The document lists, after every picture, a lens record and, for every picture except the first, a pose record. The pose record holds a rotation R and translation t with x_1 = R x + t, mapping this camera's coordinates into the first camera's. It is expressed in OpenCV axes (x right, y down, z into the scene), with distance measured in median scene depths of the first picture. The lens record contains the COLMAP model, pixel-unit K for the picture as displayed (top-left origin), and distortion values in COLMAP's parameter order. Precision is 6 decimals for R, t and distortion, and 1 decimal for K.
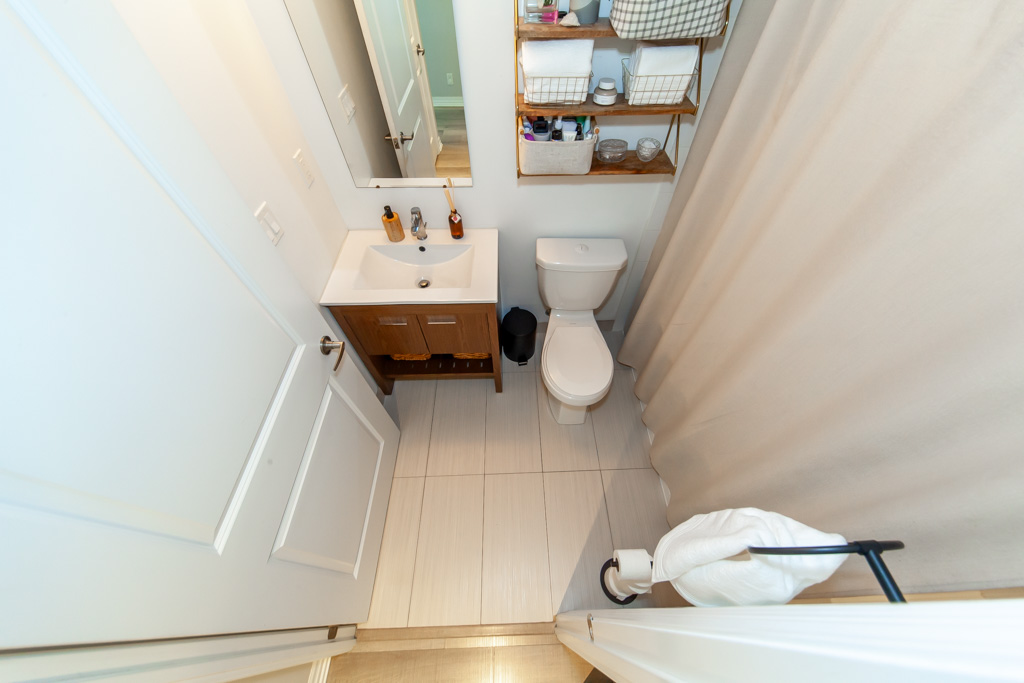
lens RADIAL K [[360.3, 0, 517.5], [0, 360.3, 326.6], [0, 0, 1]] dist [-0.000380, -0.000074]
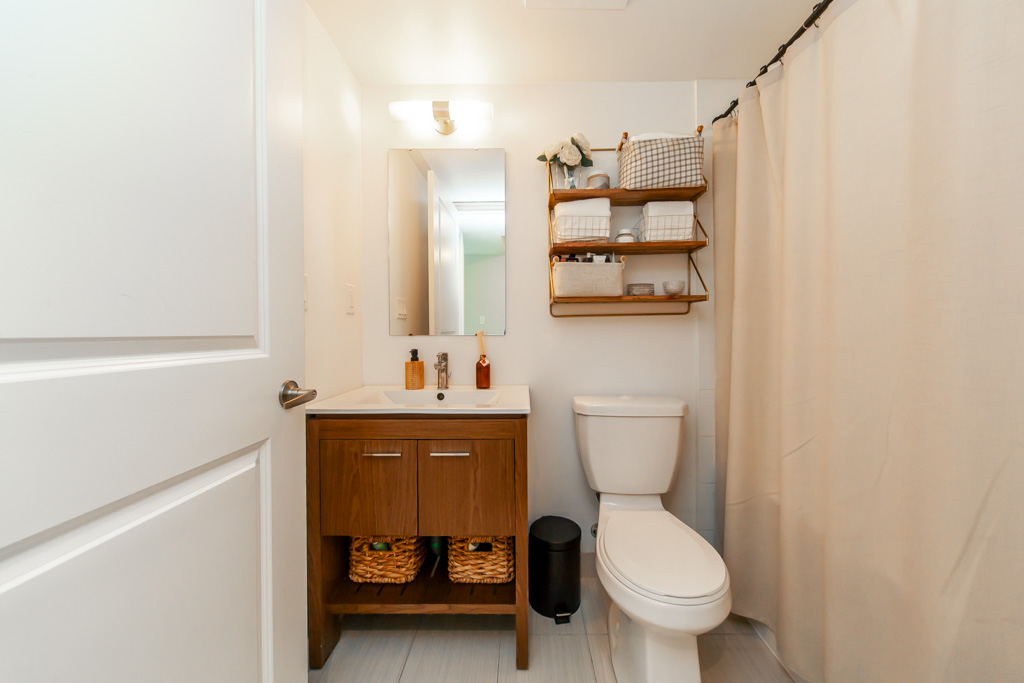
lens RADIAL K [[367.9, 0, 522.5], [0, 367.9, 333.7], [0, 0, 1]] dist [0.002039, -0.000134]
pose [[0.999403, -0.001420, -0.034528, -0.042984], [-0.026044, 0.625787, -0.779559, 0.402388], [0.022714, 0.779992, 0.625377, 0.371911]]
